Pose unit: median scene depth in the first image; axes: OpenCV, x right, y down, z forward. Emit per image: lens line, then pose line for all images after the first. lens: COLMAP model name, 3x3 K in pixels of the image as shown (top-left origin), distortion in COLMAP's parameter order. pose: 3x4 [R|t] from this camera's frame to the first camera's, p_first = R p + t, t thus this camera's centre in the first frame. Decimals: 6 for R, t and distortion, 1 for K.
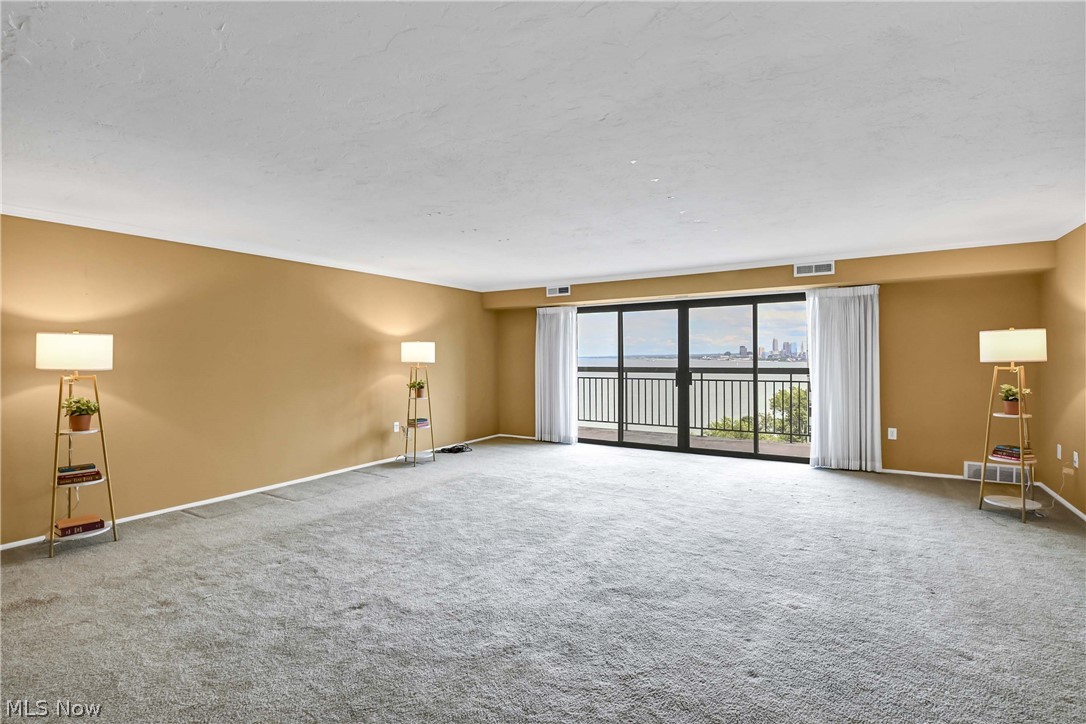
lens RADIAL K [[513.0, 0, 543.0], [0, 513.0, 362.0], [0, 0, 1]] dist [-0.022698, 0.000197]
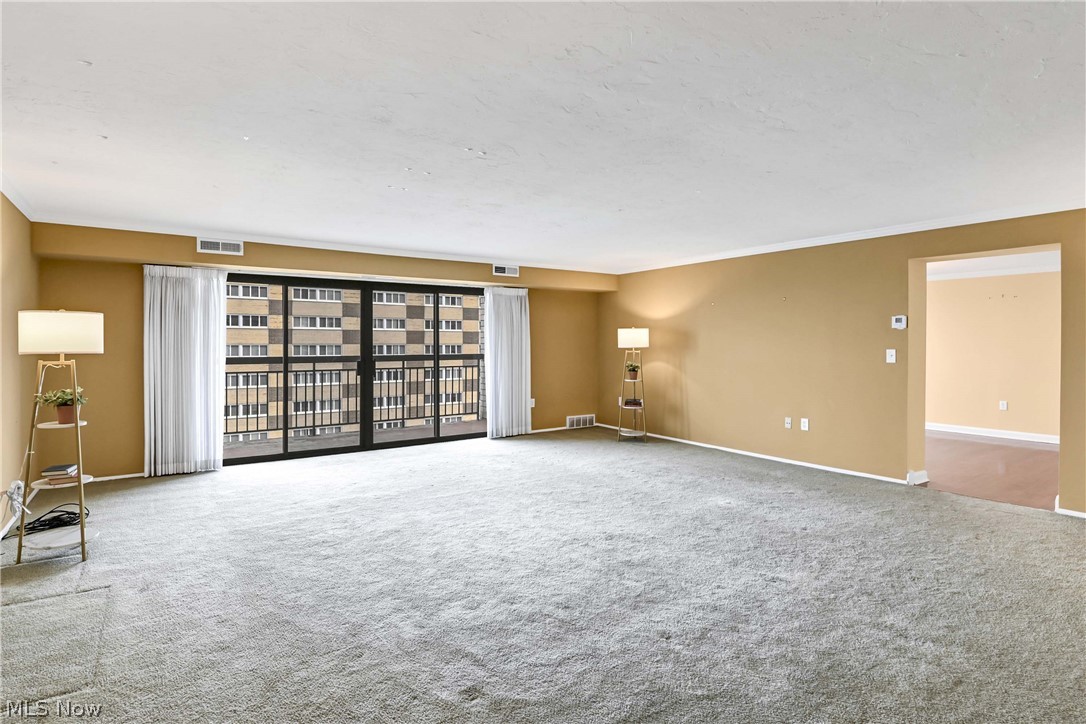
lens RADIAL K [[562.3, 0, 543.5], [0, 562.3, 347.8], [0, 0, 1]] dist [0.004872, 0.000400]
pose [[0.387170, -0.002049, 0.922006, -0.554641], [0.008116, 0.999966, -0.001185, 0.000525], [-0.921973, 0.007942, 0.387174, 0.353223]]
